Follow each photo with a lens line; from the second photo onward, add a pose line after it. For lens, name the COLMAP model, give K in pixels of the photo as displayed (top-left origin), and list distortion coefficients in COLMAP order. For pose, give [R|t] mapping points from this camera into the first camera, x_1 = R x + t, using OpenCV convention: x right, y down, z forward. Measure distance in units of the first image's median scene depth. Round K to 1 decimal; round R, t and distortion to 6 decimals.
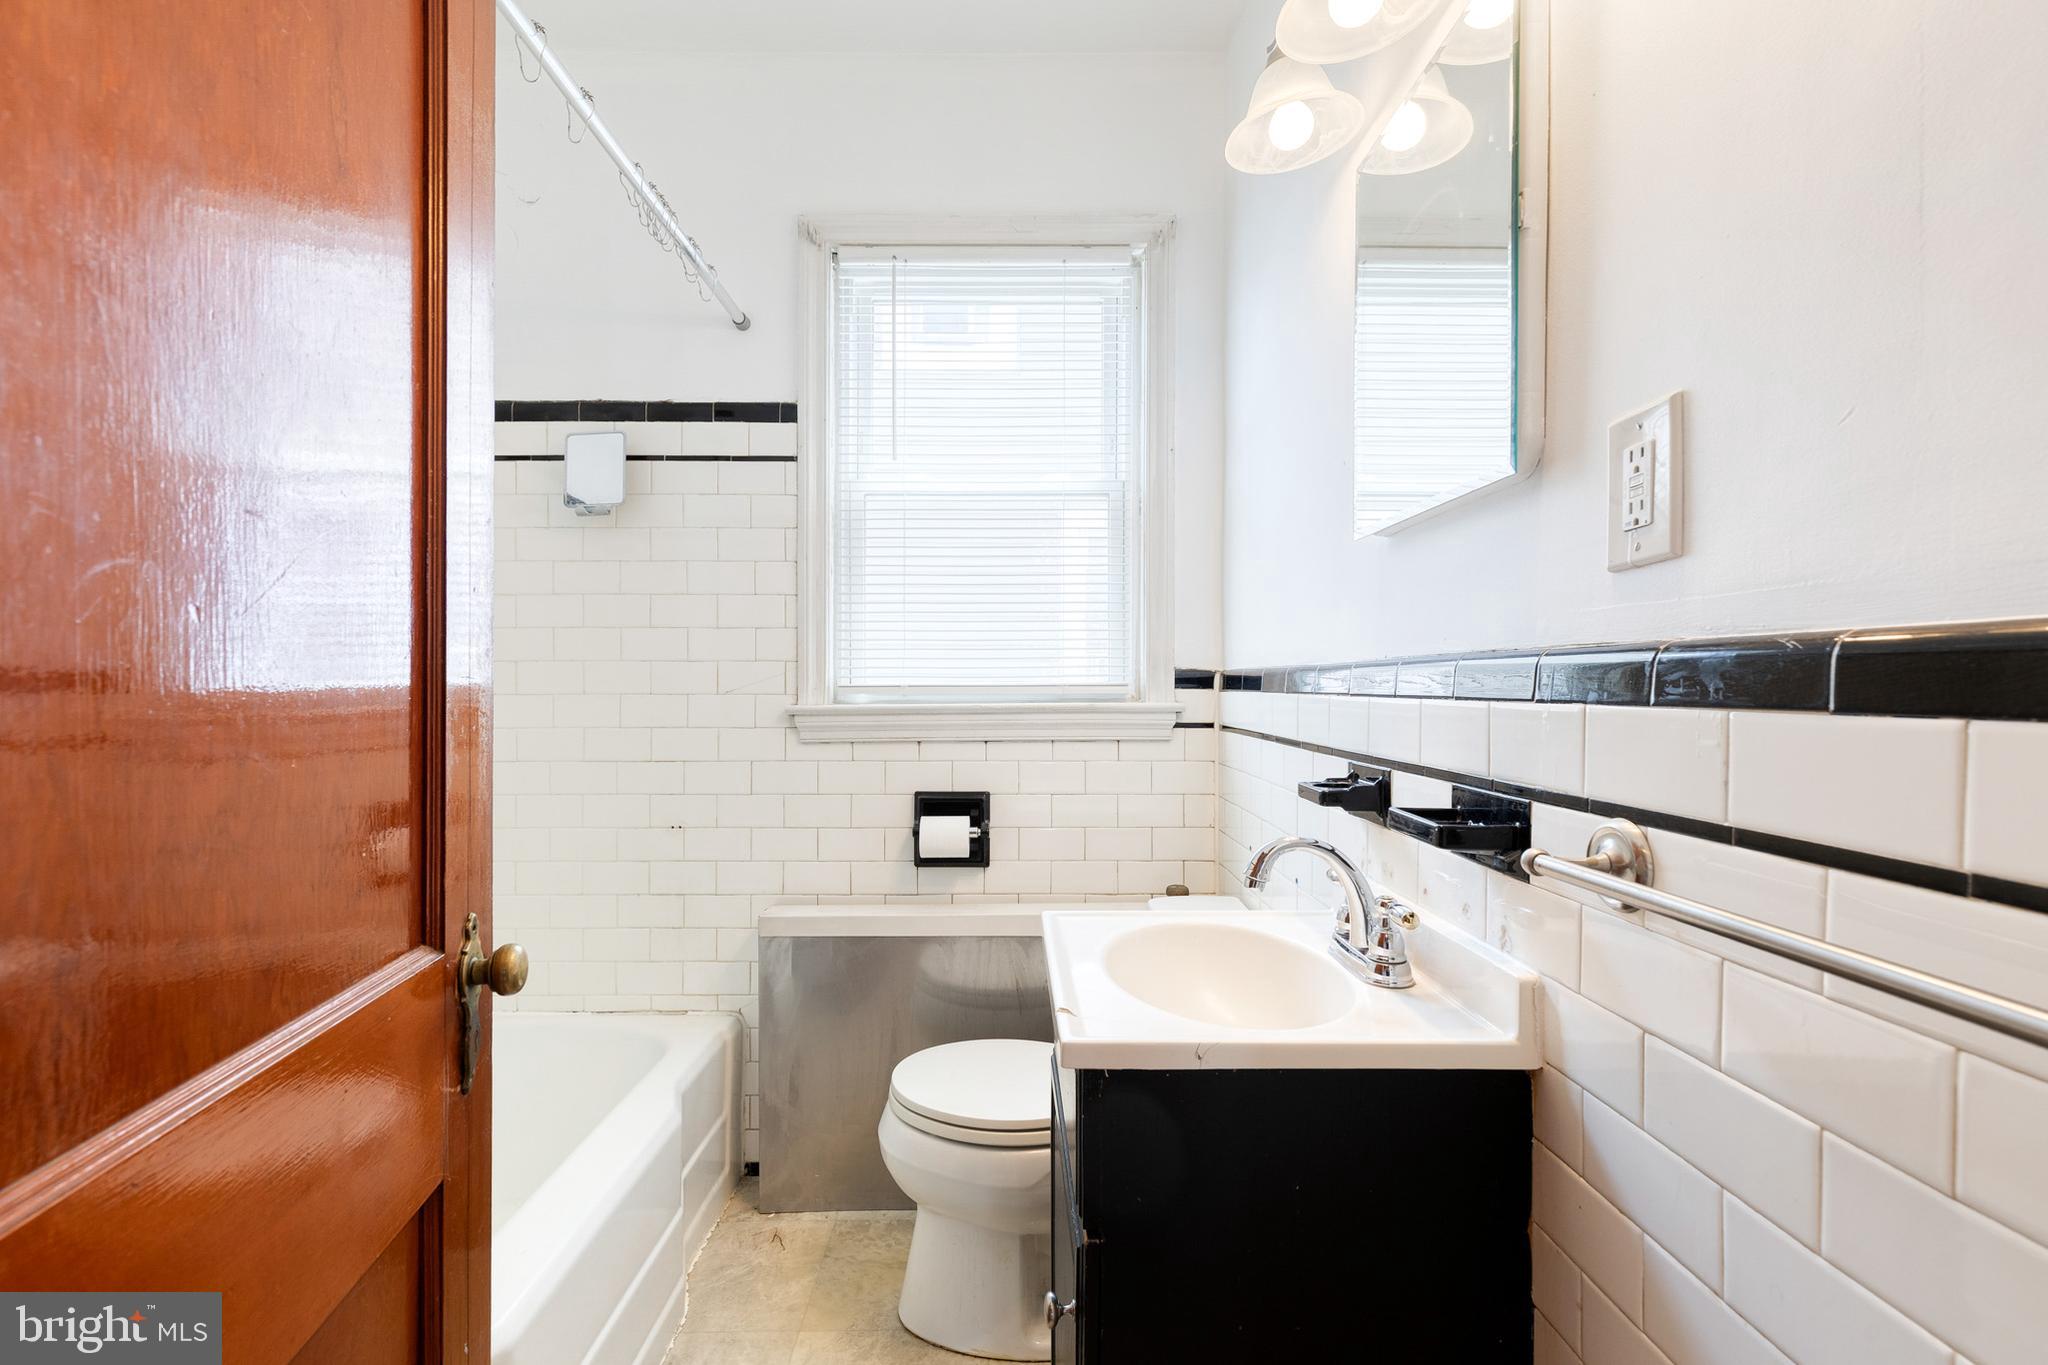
lens RADIAL K [[917.3, 0, 1044.2], [0, 917.3, 682.5], [0, 0, 1]] dist [0.010166, -0.000695]
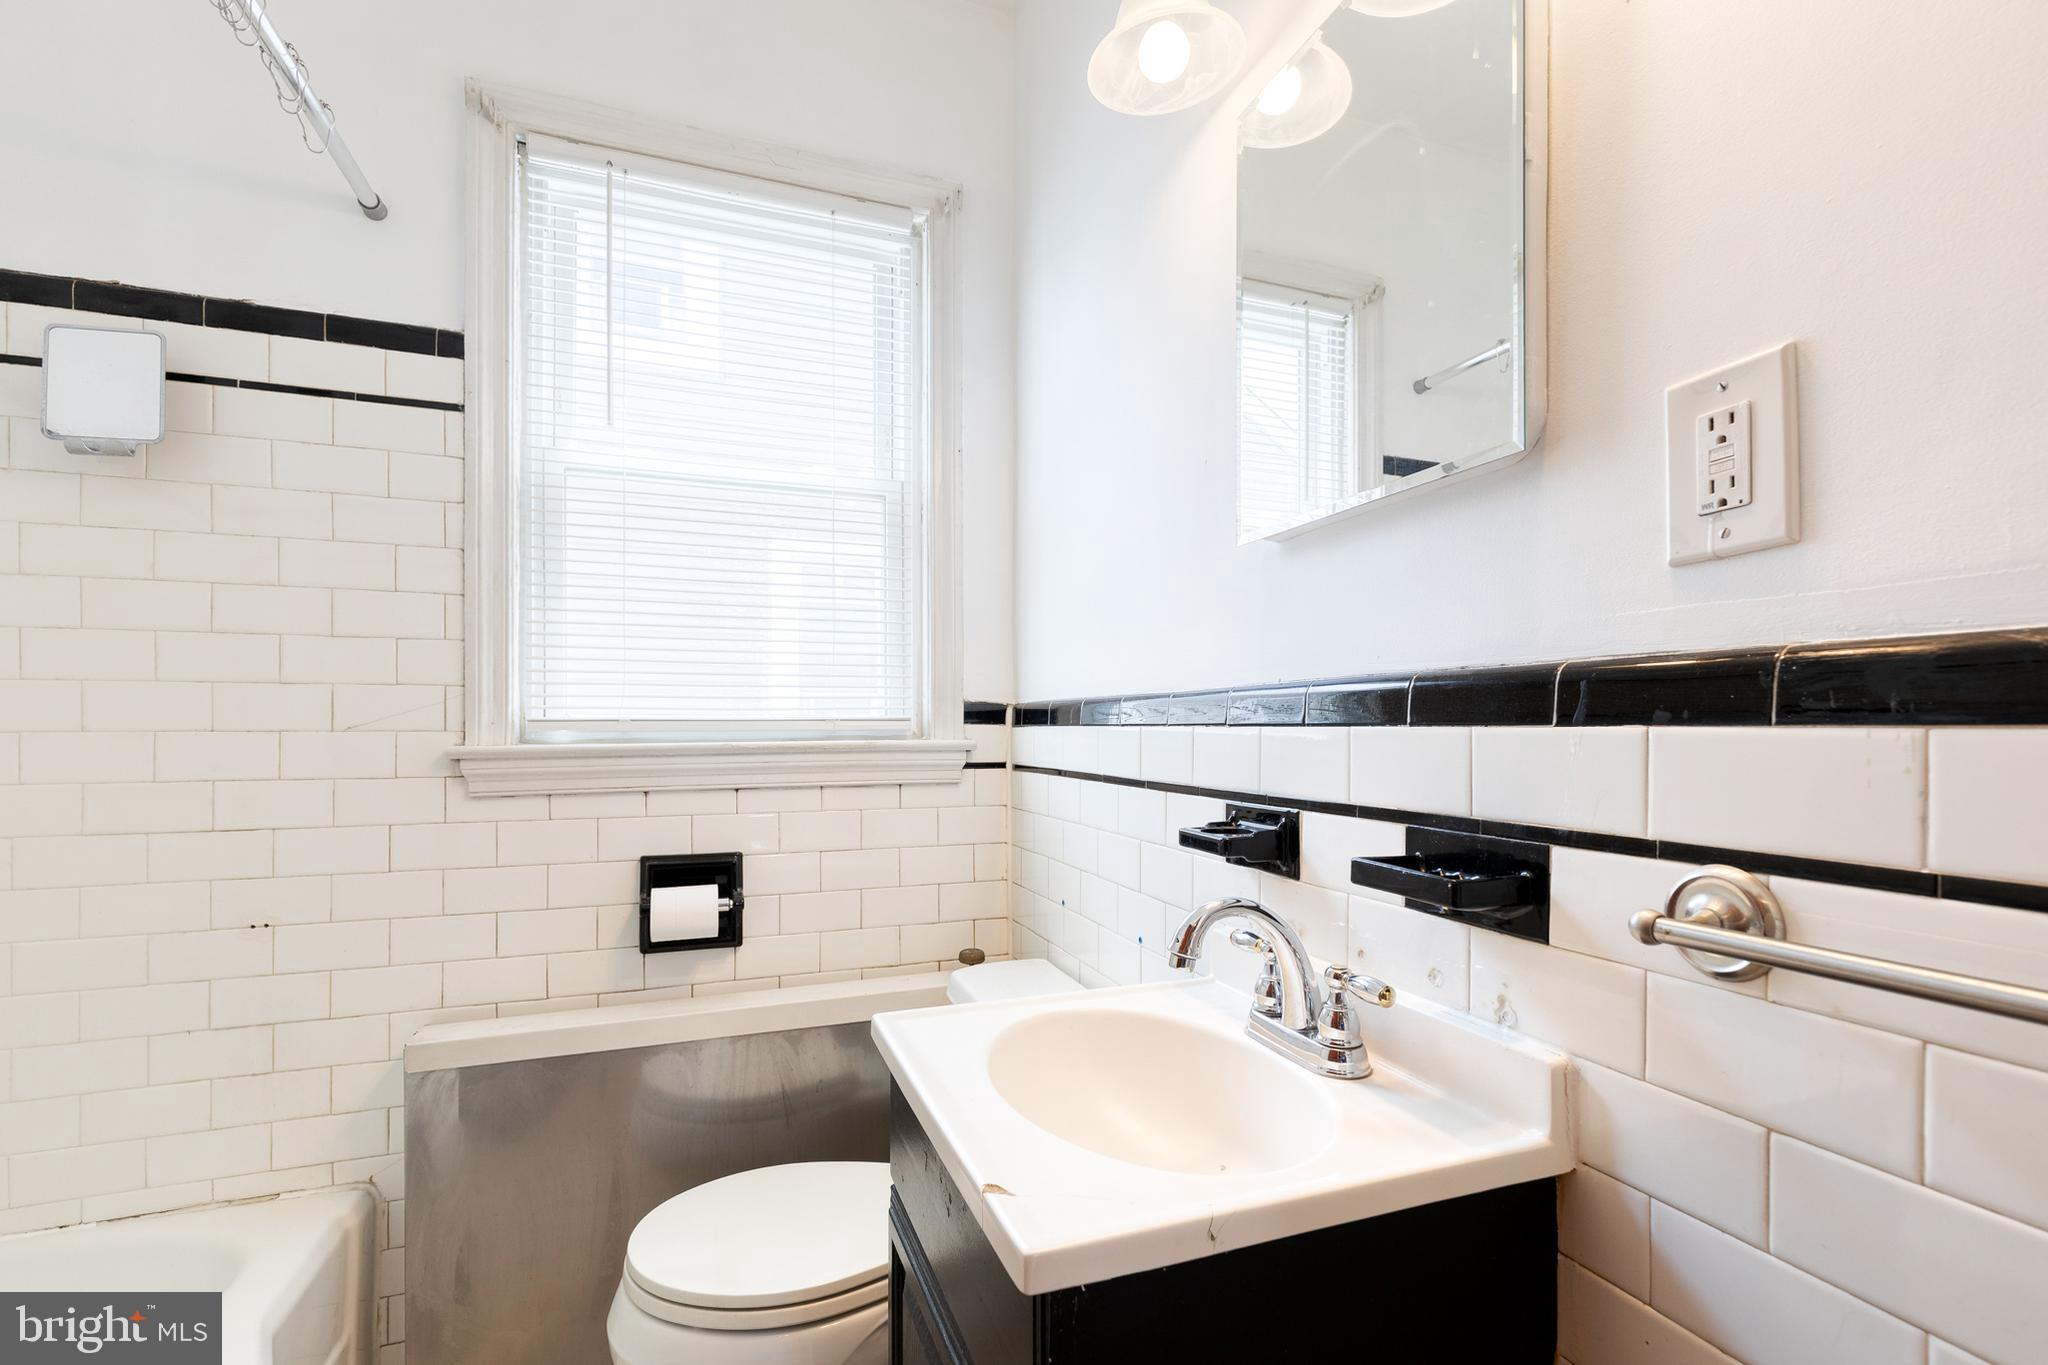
lens RADIAL K [[914.7, 0, 1055.5], [0, 914.7, 723.3], [0, 0, 1]] dist [0.002880, 0.000114]
pose [[0.941974, 0.000268, 0.335686, -0.072614], [0.000542, 0.999997, -0.002318, 0.009081], [-0.335686, 0.002365, 0.941971, 0.162114]]
